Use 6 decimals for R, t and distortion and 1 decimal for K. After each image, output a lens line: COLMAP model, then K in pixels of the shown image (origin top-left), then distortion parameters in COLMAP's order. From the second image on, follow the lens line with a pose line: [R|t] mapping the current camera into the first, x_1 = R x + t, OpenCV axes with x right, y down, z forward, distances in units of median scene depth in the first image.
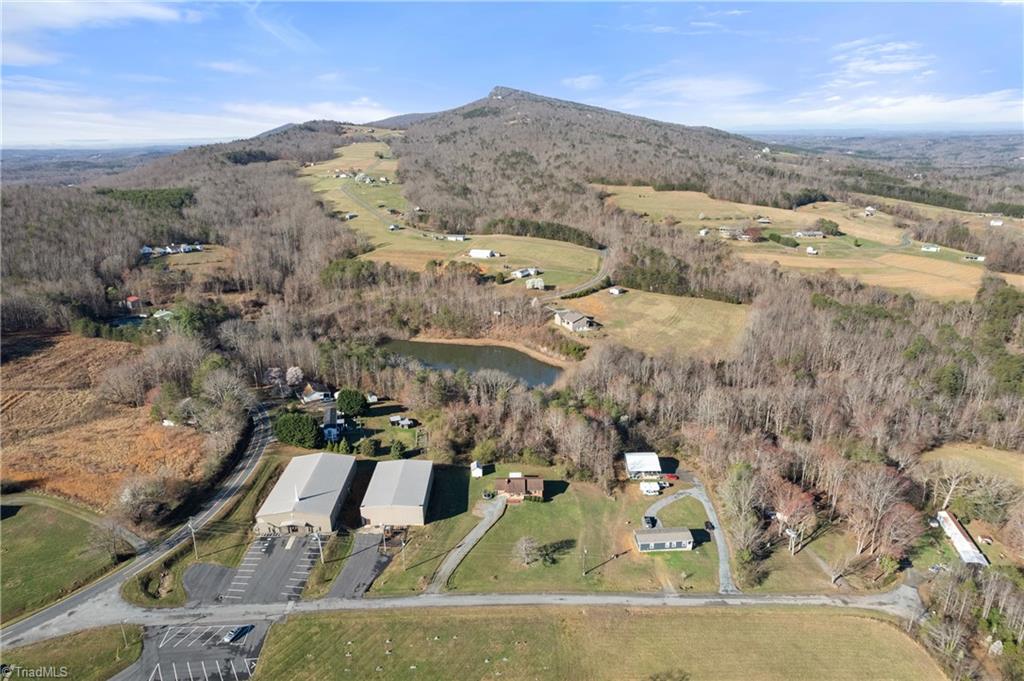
lens RADIAL K [[657.1, 0, 518.4], [0, 657.1, 342.3], [0, 0, 1]] dist [-0.073707, 0.066241]
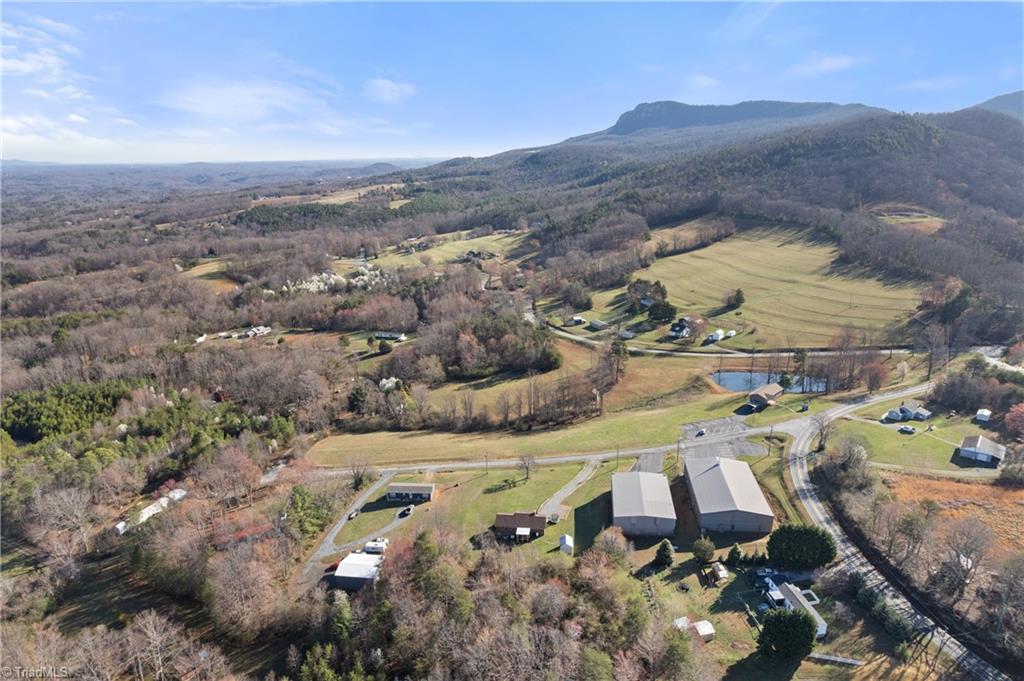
lens RADIAL K [[657.1, 0, 518.4], [0, 657.1, 342.3], [0, 0, 1]] dist [-0.073707, 0.066241]
pose [[-0.993198, -0.012286, 0.115786, -0.064639], [0.055667, 0.823303, 0.564866, -0.343476], [-0.102267, 0.567469, -0.817019, 1.042349]]
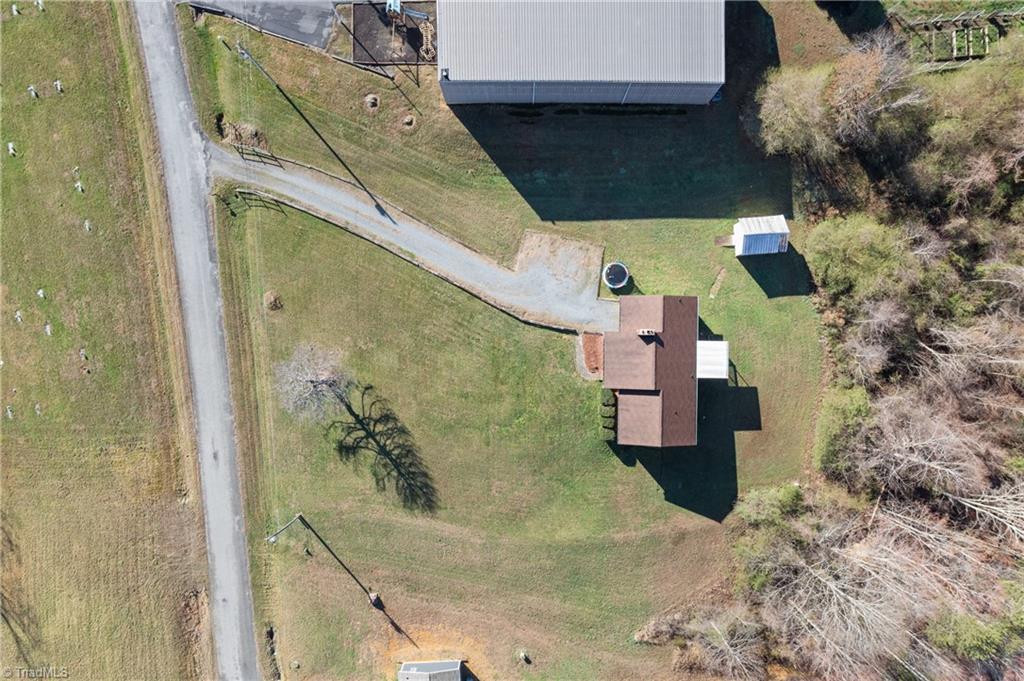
lens RADIAL K [[657.1, 0, 518.4], [0, 657.1, 342.3], [0, 0, 1]] dist [-0.073707, 0.066241]
pose [[-0.016134, 0.999860, 0.004341, -0.008506], [-0.310312, -0.009134, 0.950591, -0.044565], [0.950498, 0.013989, 0.310416, 0.532339]]
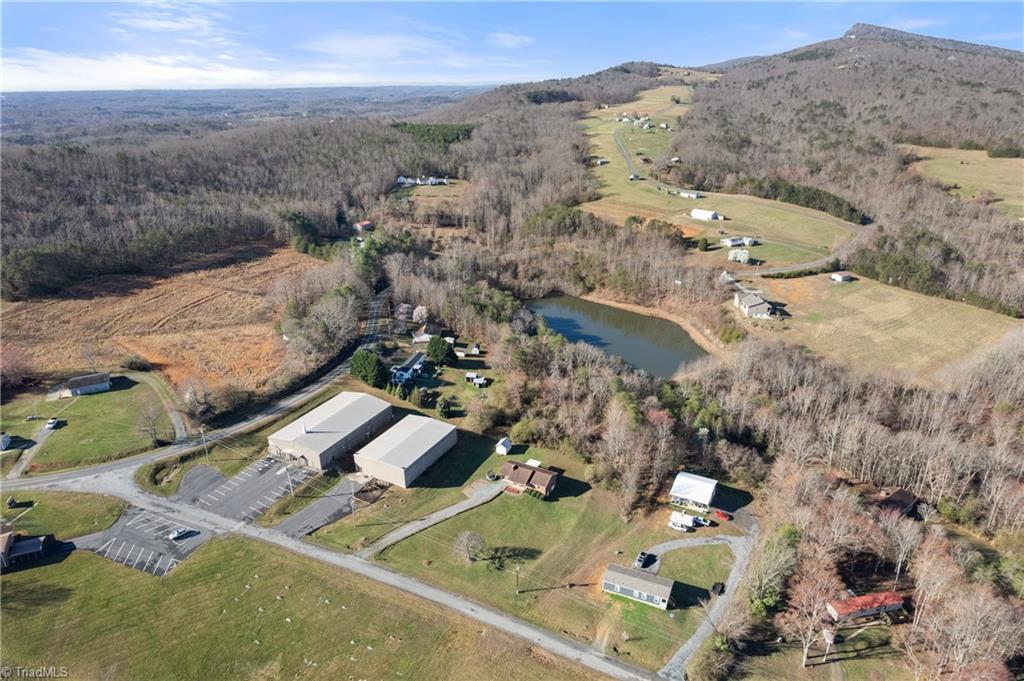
lens RADIAL K [[657.1, 0, 518.4], [0, 657.1, 342.3], [0, 0, 1]] dist [-0.073707, 0.066241]
pose [[0.881532, 0.184730, -0.434485, 0.224598], [-0.149649, 0.982150, 0.113958, -0.041754], [0.447781, -0.035437, 0.893441, 0.117822]]
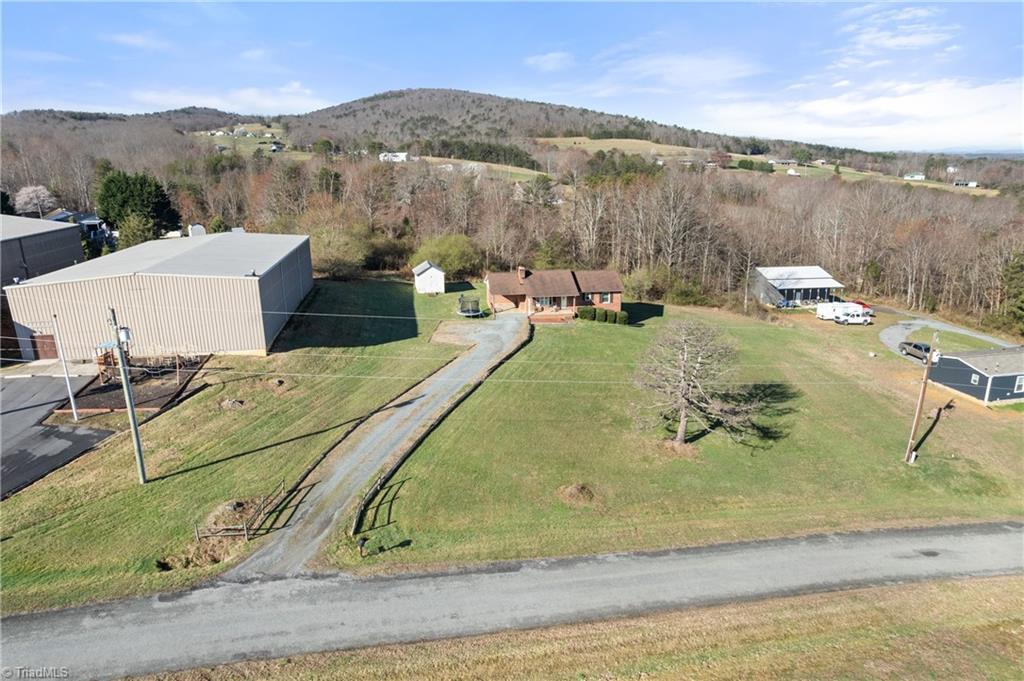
lens RADIAL K [[657.1, 0, 518.4], [0, 657.1, 342.3], [0, 0, 1]] dist [-0.073707, 0.066241]
pose [[0.989522, -0.035215, 0.140021, -0.044857], [0.040489, 0.998567, -0.034994, 0.166046], [-0.138588, 0.040297, 0.989530, 0.409311]]
